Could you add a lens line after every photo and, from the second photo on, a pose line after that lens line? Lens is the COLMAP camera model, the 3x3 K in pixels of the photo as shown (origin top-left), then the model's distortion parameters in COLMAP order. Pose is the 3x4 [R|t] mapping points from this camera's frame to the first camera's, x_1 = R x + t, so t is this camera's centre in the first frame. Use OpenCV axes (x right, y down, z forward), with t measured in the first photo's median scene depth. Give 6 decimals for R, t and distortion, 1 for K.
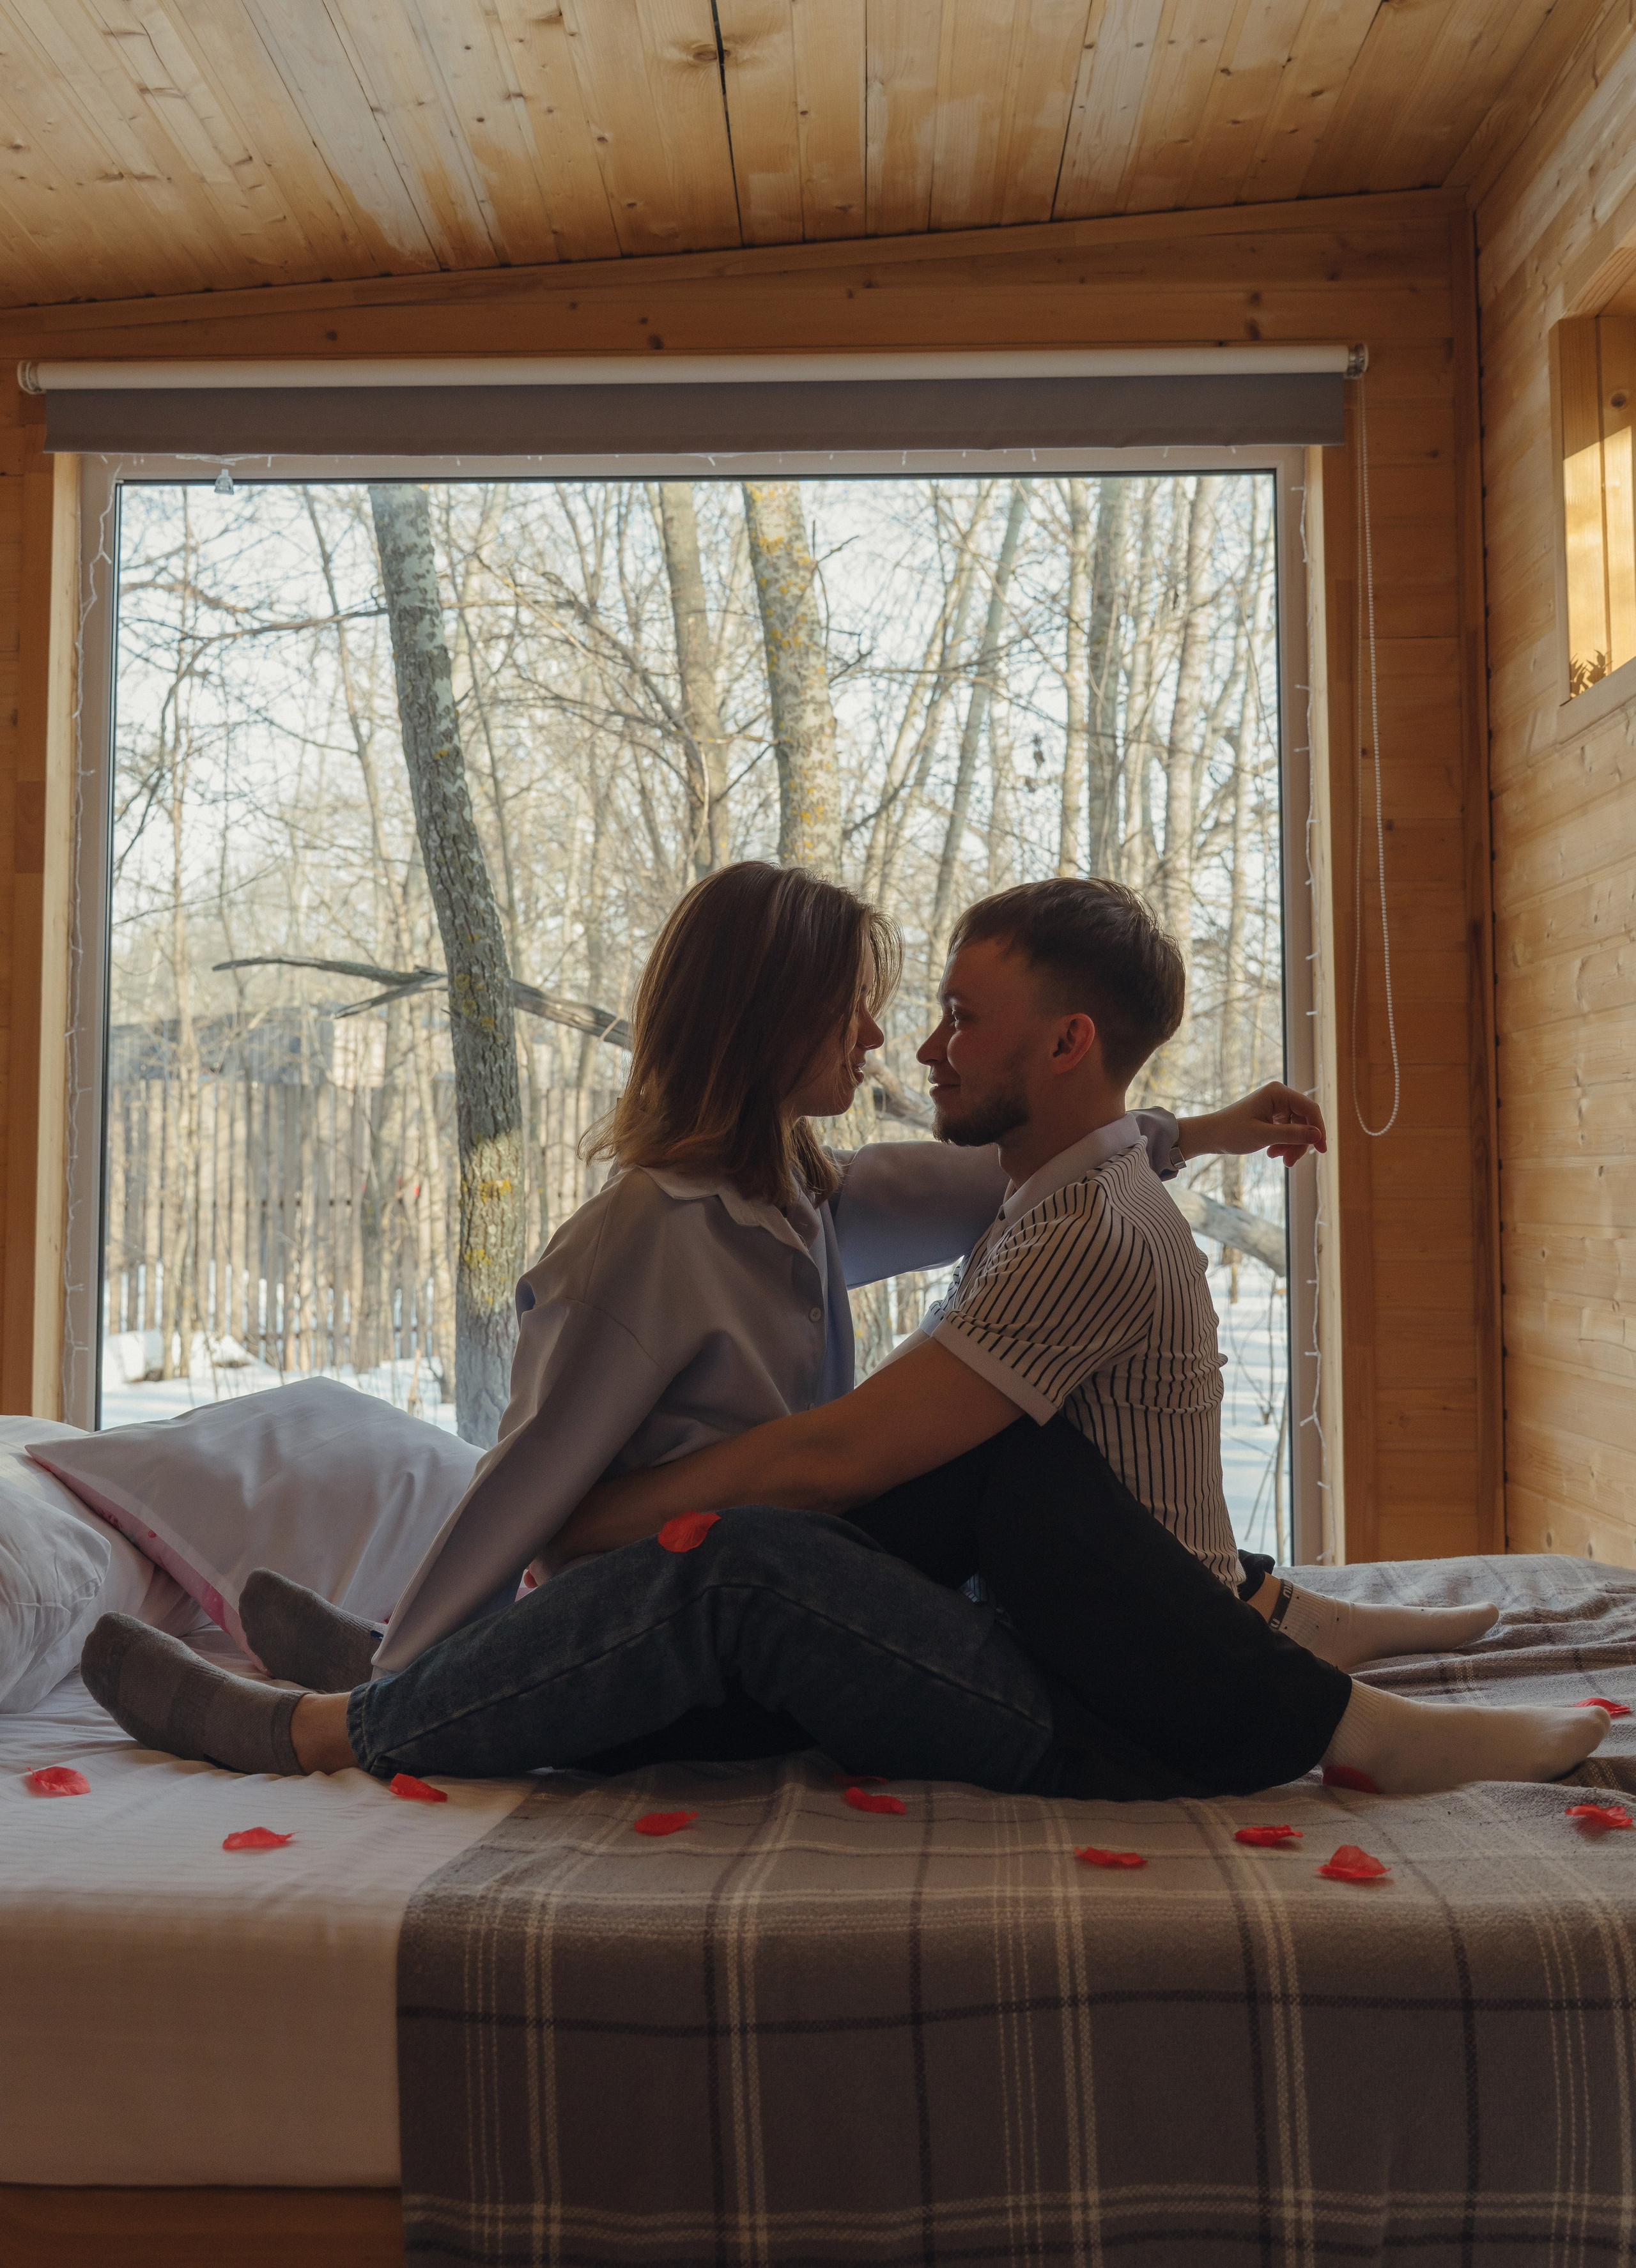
lens RADIAL K [[2379.1, 0, 756.1], [0, 2379.1, 1015.8], [0, 0, 1]] dist [-0.003568, -0.010709]
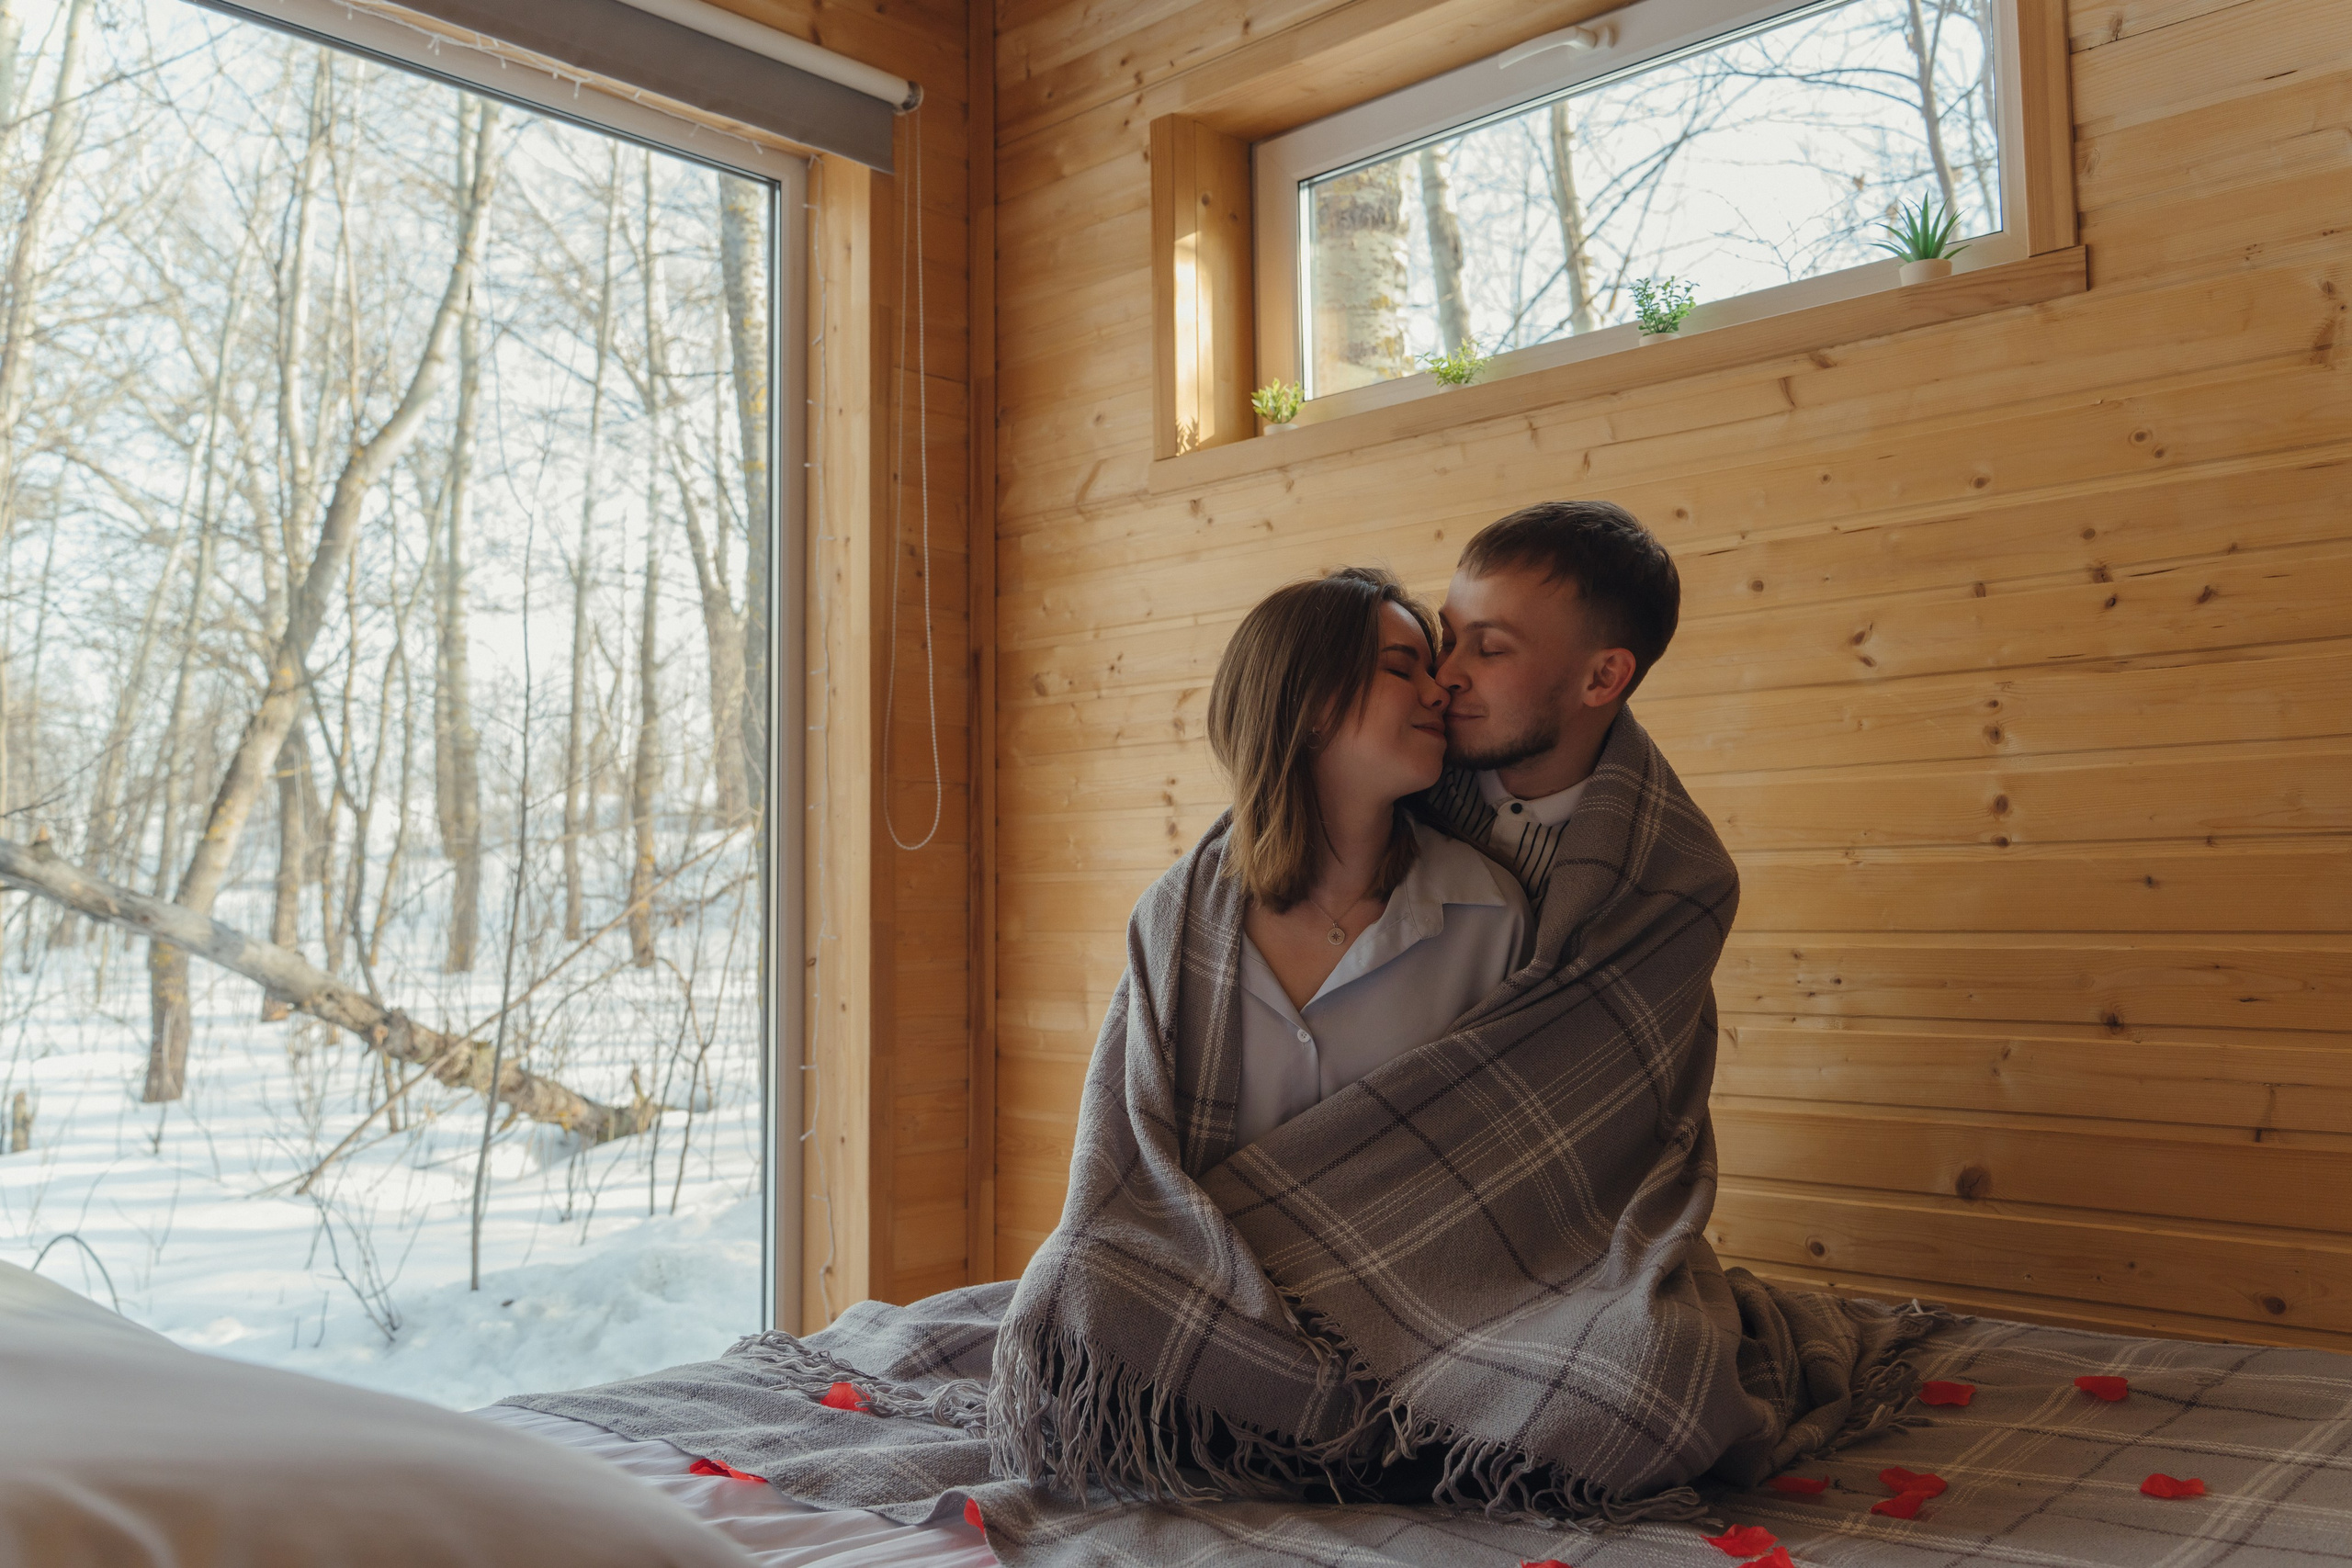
lens RADIAL K [[2019.6, 0, 1151.9], [0, 2019.6, 728.4], [0, 0, 1]] dist [-0.012473, -0.005132]
pose [[0.674829, 0.058351, 0.735663, -0.301124], [-0.043142, 0.998284, -0.039606, 0.026859], [-0.736712, -0.005011, 0.676188, 0.323894]]
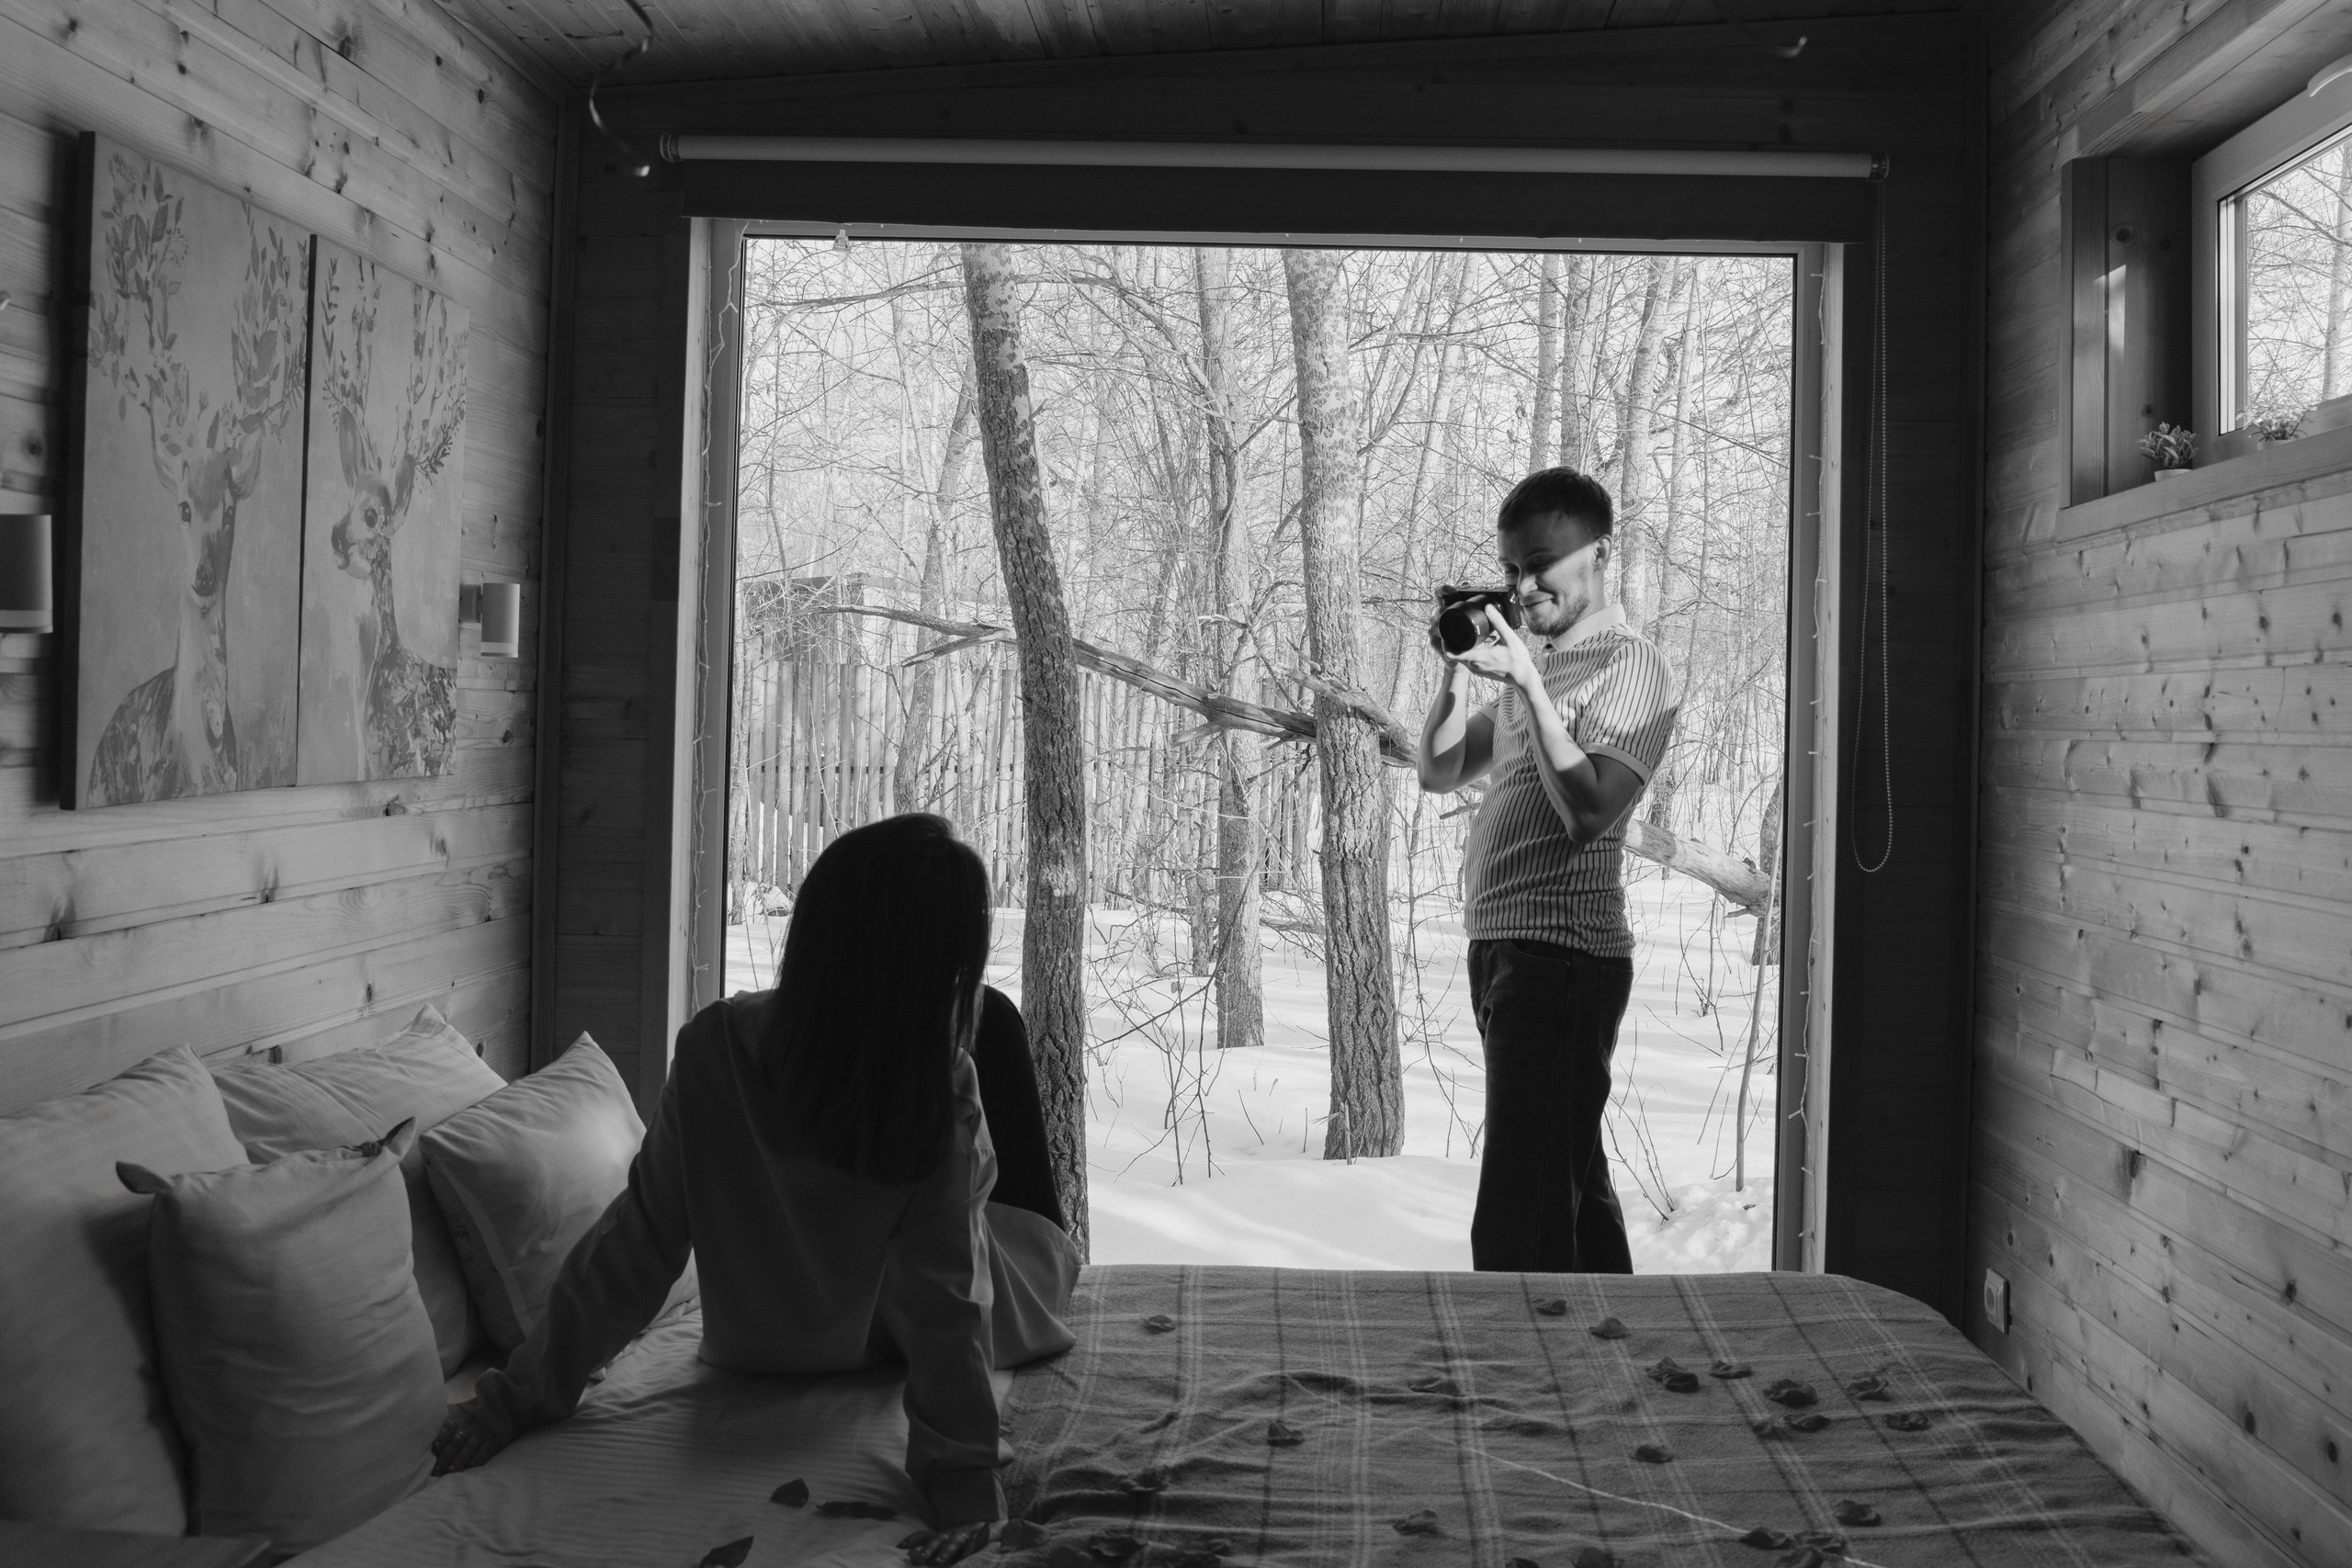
lens RADIAL K [[2119.6, 0, 1232.3], [0, 2119.6, 700.5], [0, 0, 1]] dist [-0.056630, -0.012755]
pose [[0.999699, 0.024039, 0.004960, -0.045044], [-0.024300, 0.997787, 0.061893, -0.081241], [-0.003461, -0.061994, 0.998070, 0.014441]]
